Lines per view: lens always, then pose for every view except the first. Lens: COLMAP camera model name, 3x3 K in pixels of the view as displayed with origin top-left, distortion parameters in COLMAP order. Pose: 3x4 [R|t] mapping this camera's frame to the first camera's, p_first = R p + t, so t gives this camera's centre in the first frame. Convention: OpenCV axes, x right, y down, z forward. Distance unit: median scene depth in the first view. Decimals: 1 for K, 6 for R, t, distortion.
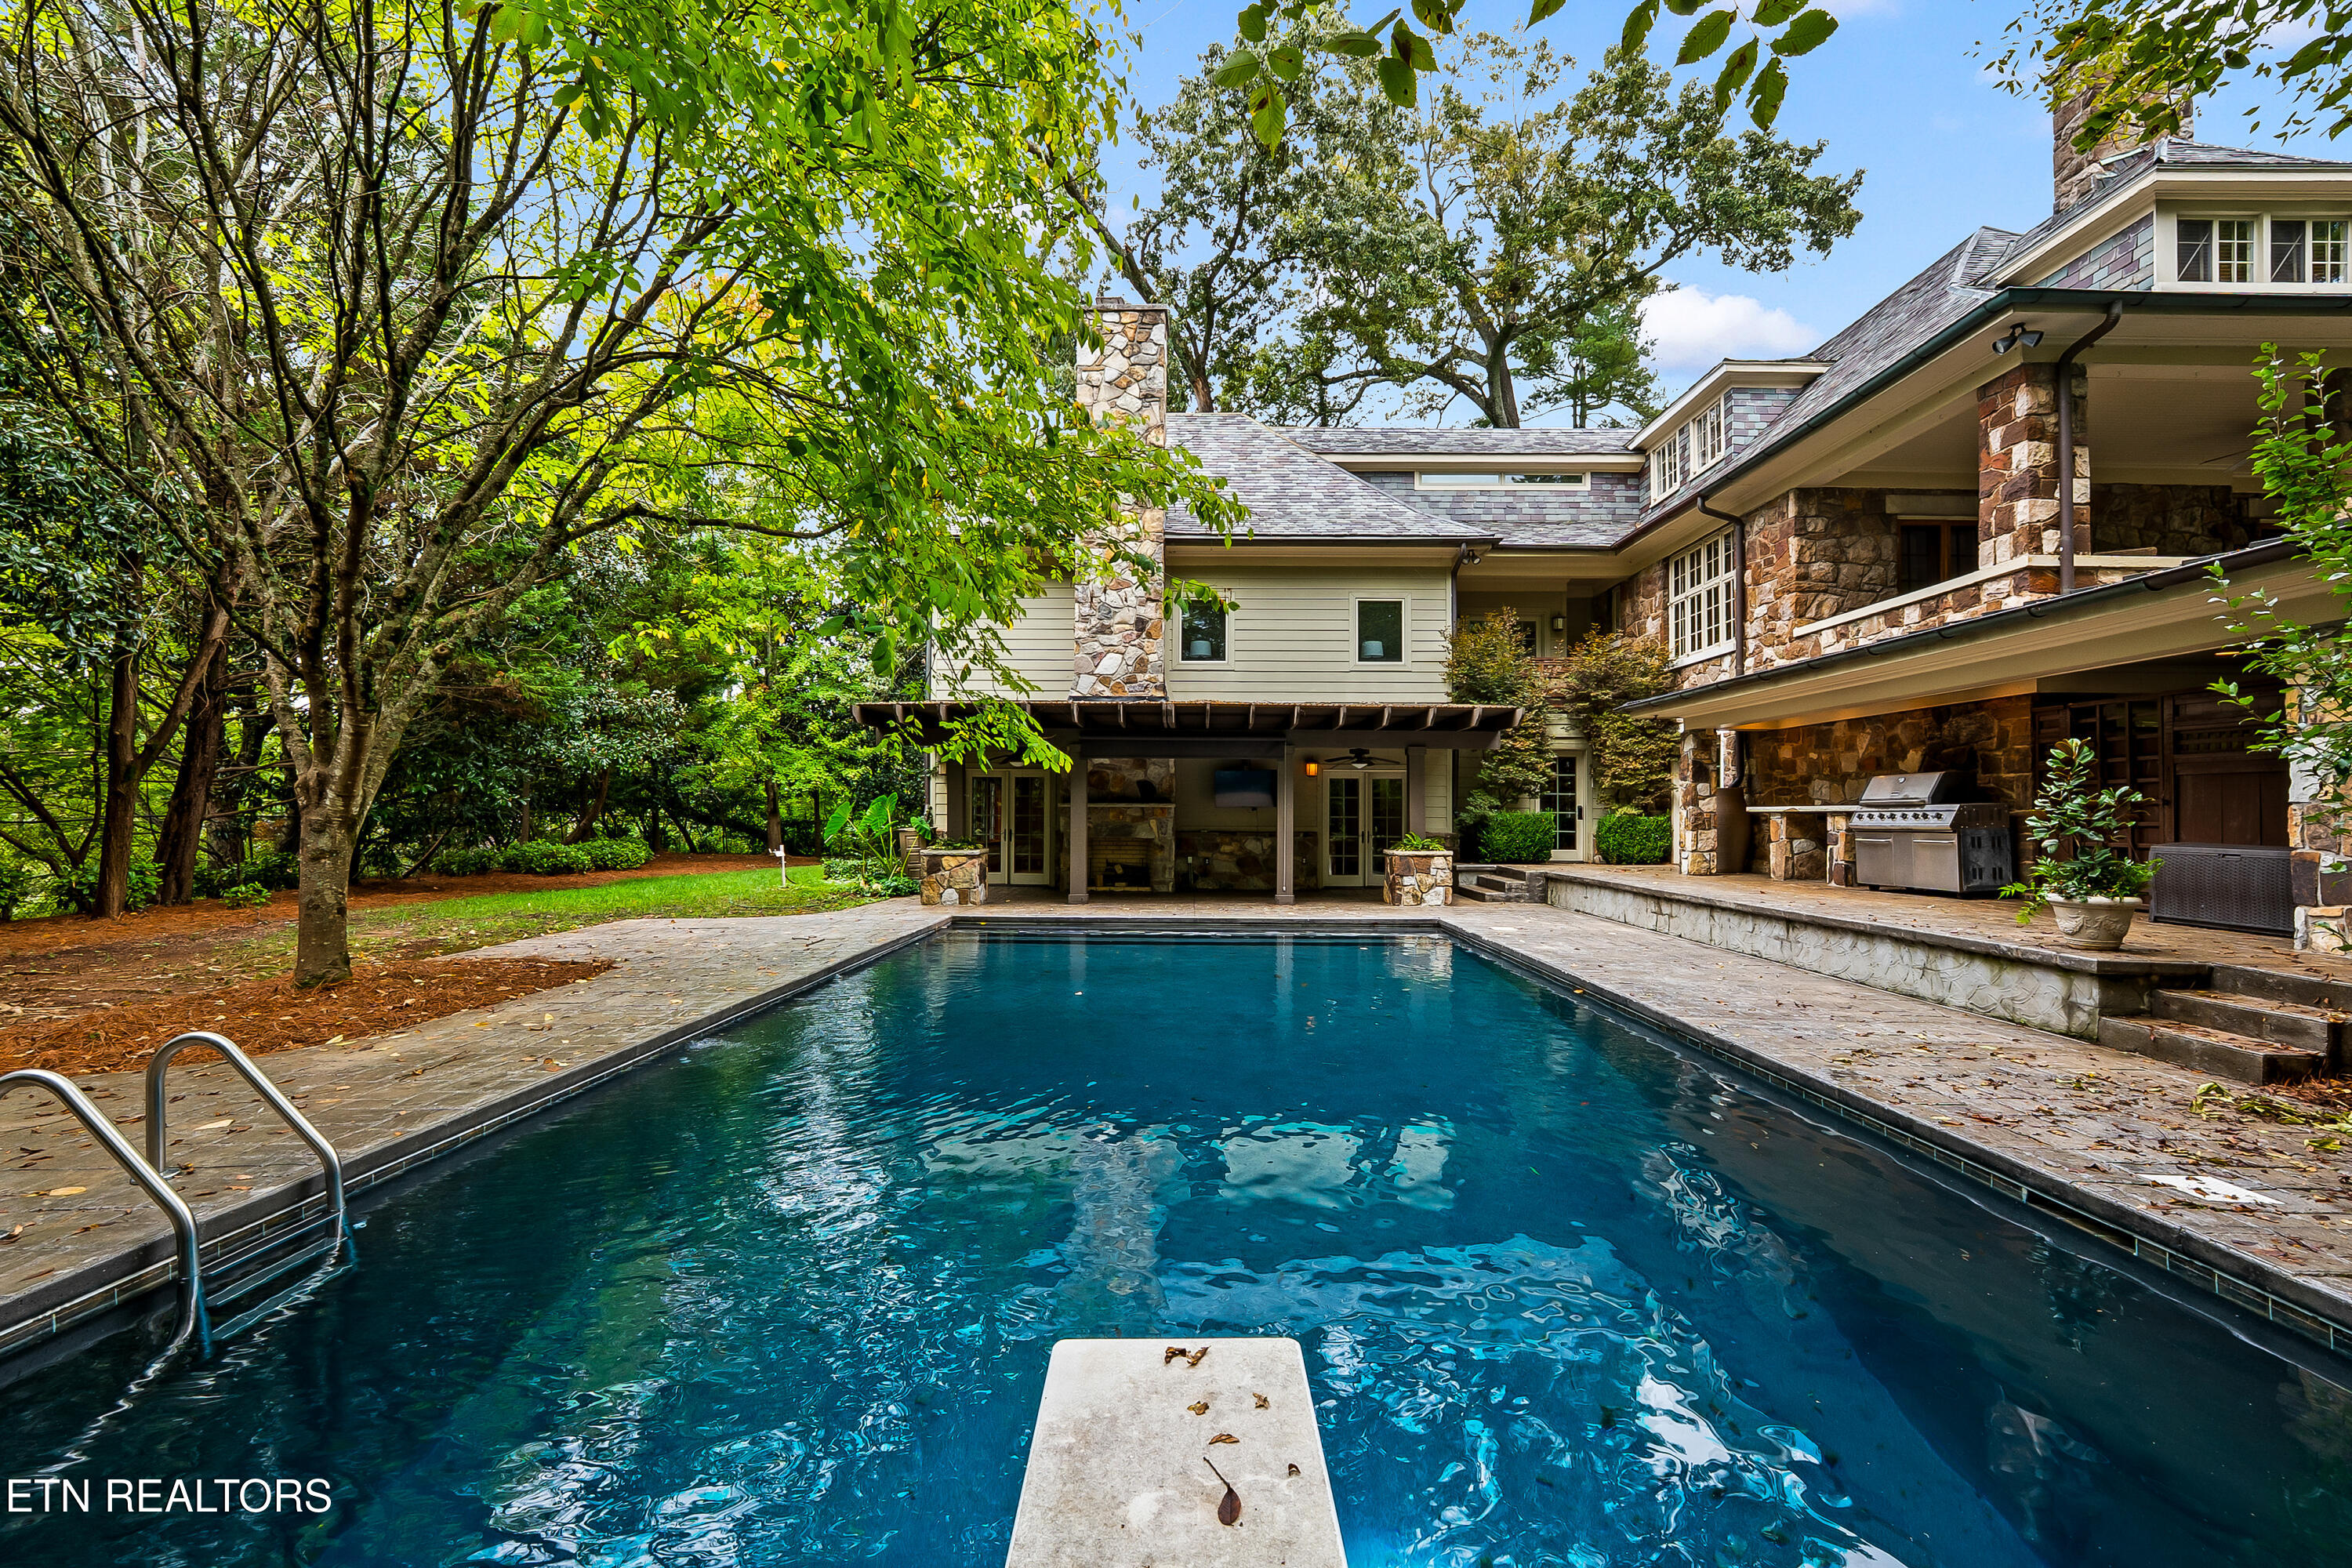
lens RADIAL K [[1009.2, 0, 1181.4], [0, 1009.2, 796.9], [0, 0, 1]] dist [-0.015607, 0.006375]
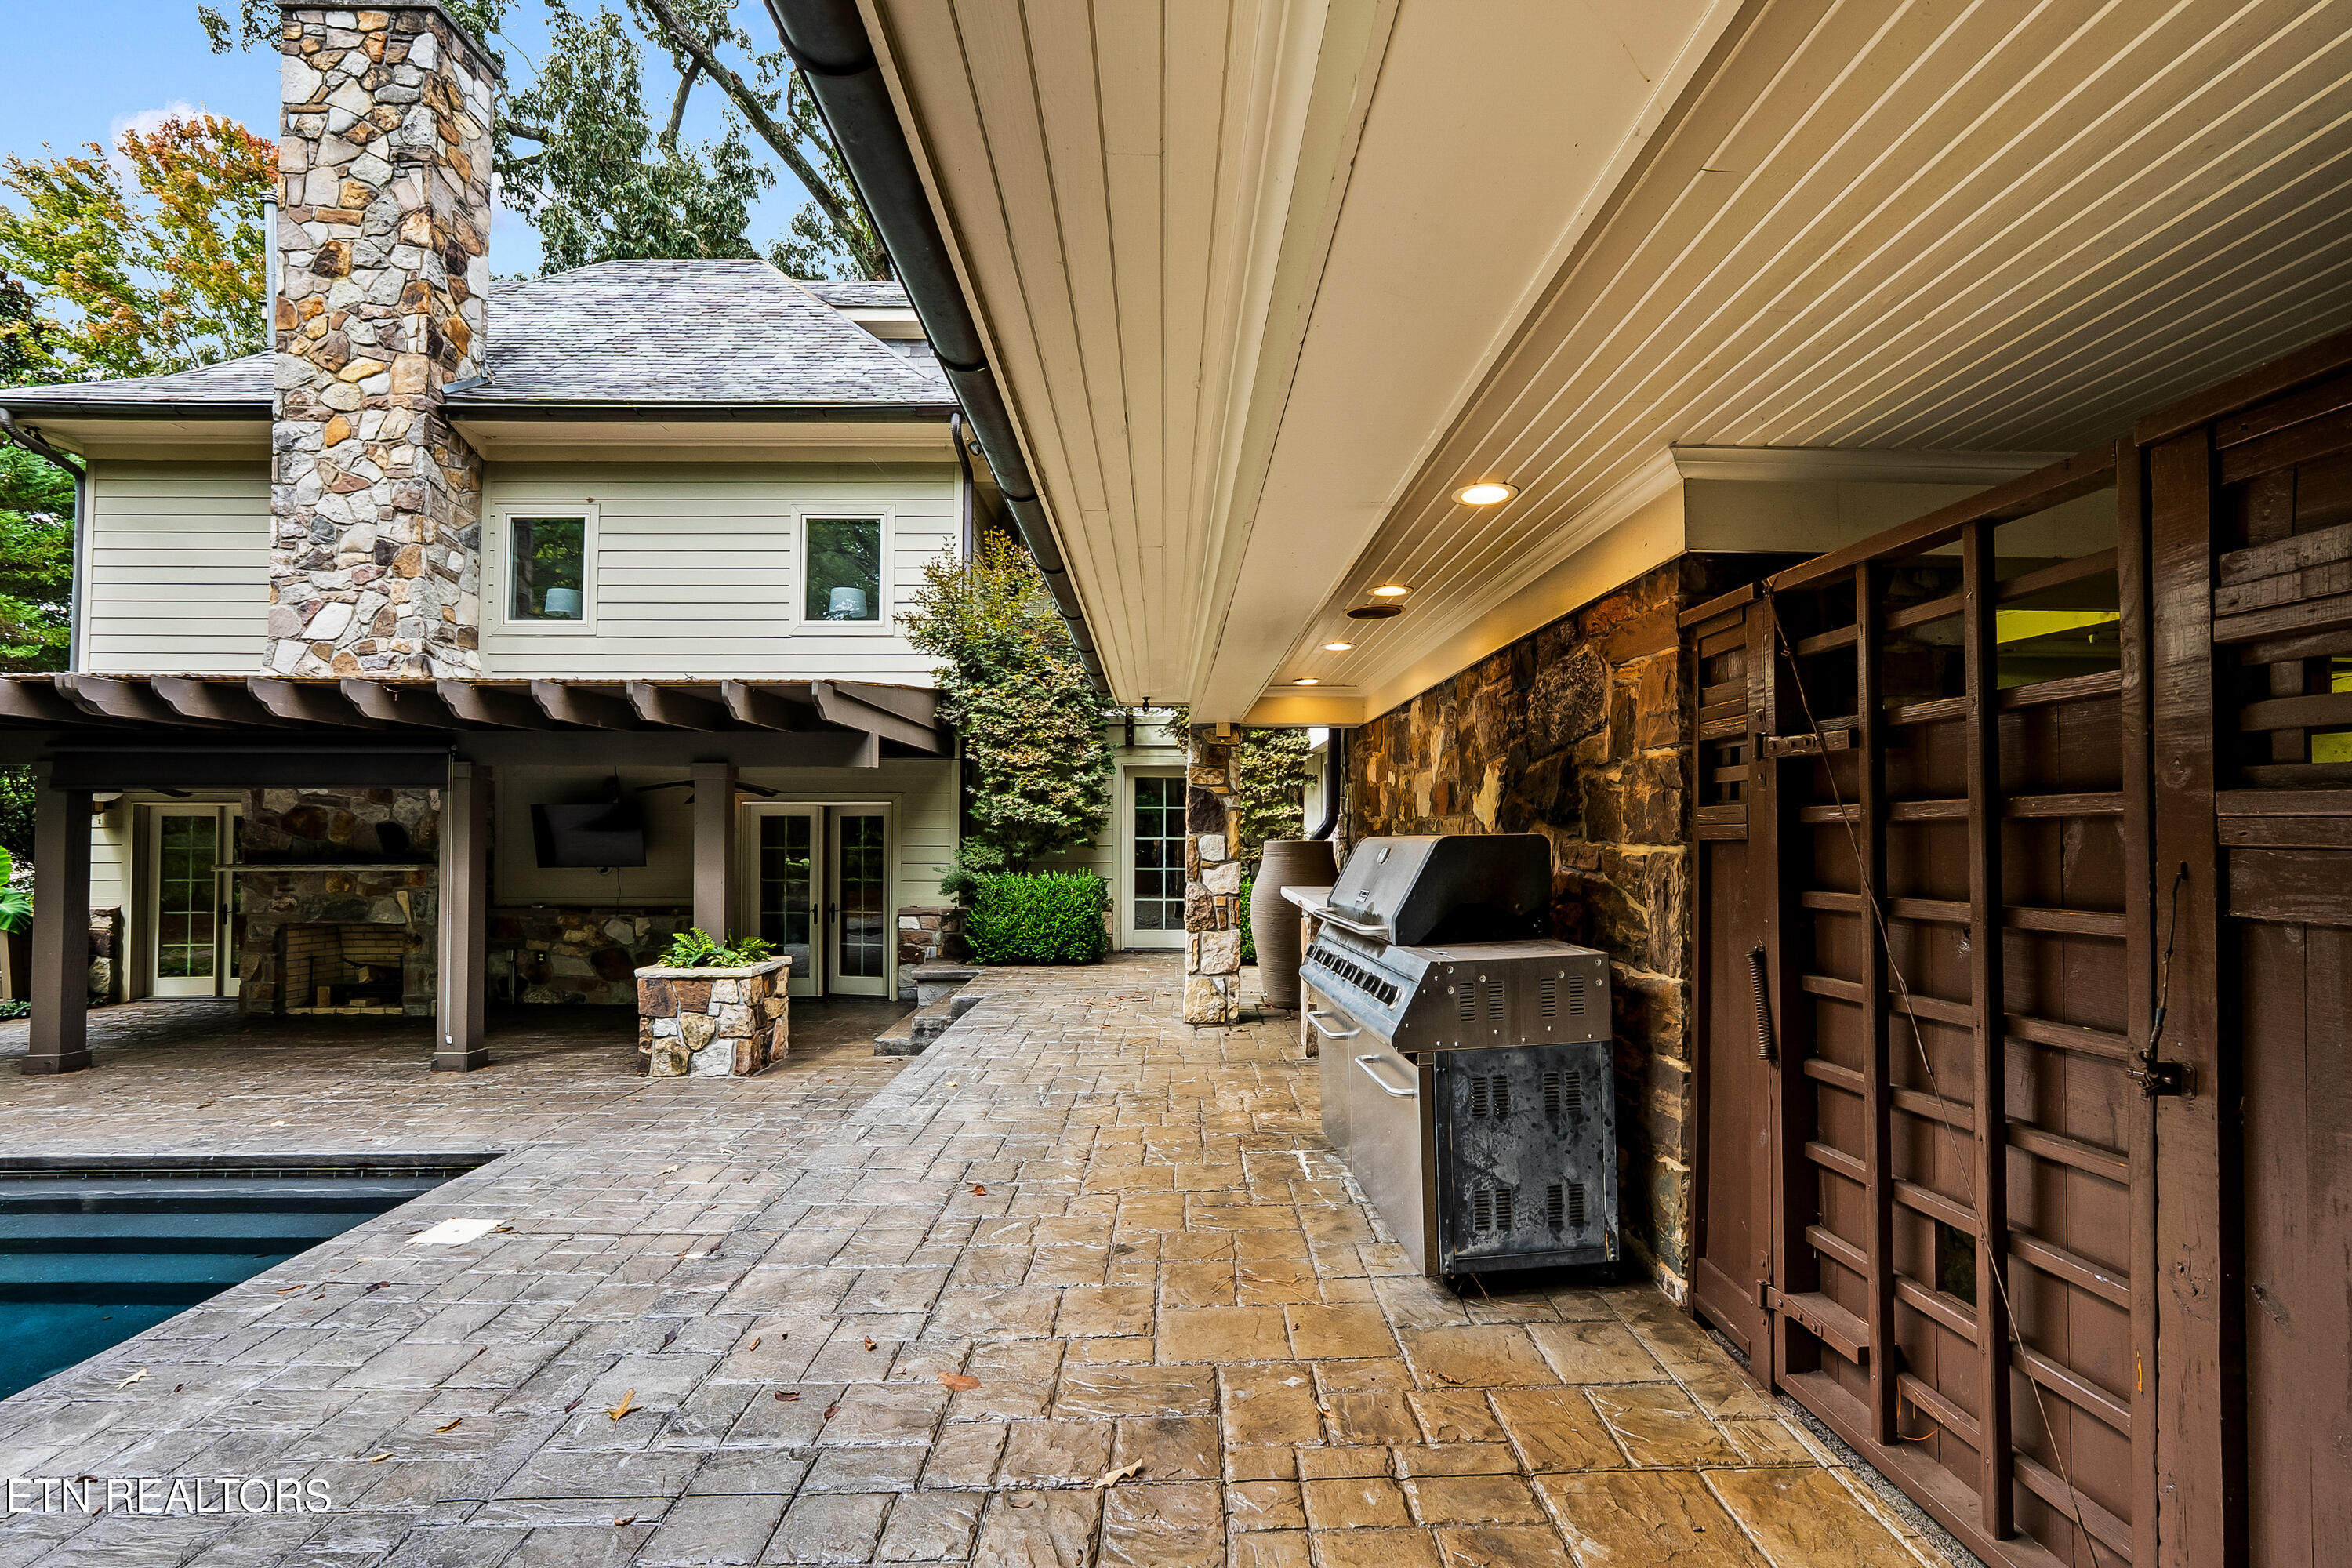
lens RADIAL K [[1009.2, 0, 1200.0], [0, 1009.2, 818.7], [0, 0, 1]] dist [-0.015607, 0.006375]
pose [[0.999881, -0.005460, 0.014413, 0.487248], [0.005361, 0.999962, 0.006884, -0.023805], [-0.014450, -0.006805, 0.999872, 0.491943]]
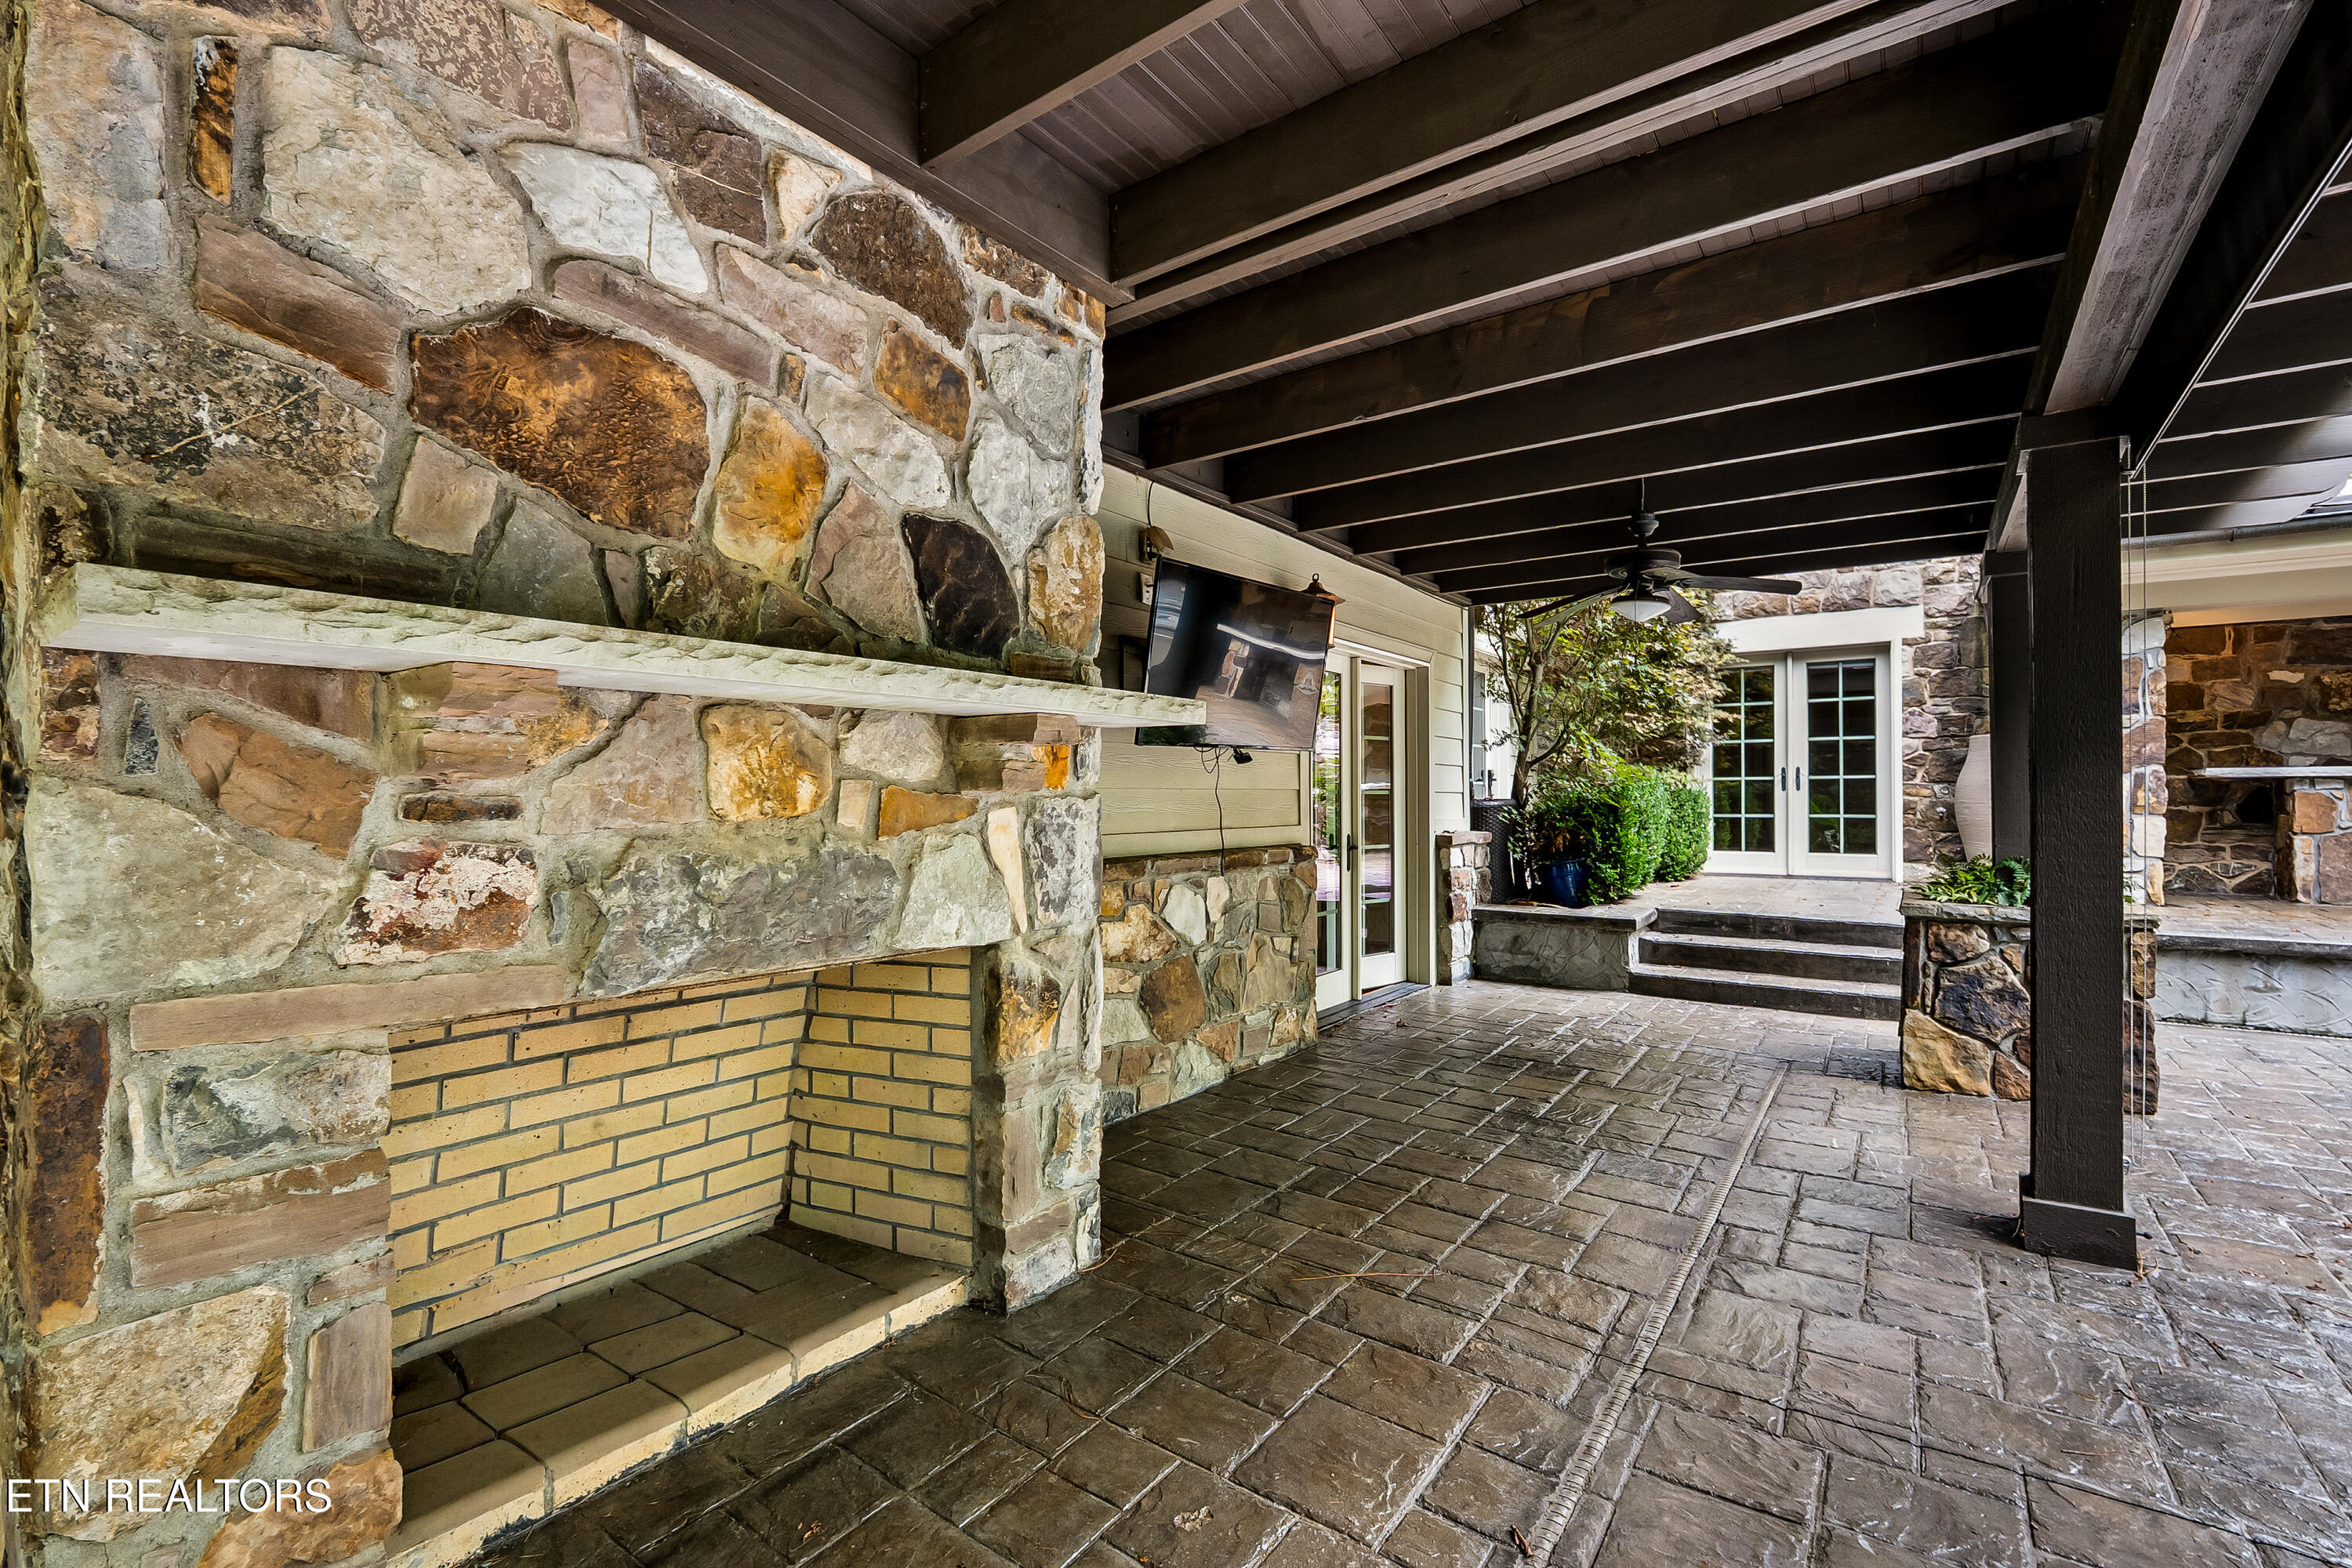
lens RADIAL K [[1009.2, 0, 1181.1], [0, 1009.2, 788.3], [0, 0, 1]] dist [-0.015607, 0.006375]
pose [[0.608010, -0.001221, 0.793929, -0.147580], [-0.007506, 0.999945, 0.007287, 0.021326], [-0.793894, -0.010390, 0.607967, 1.041737]]
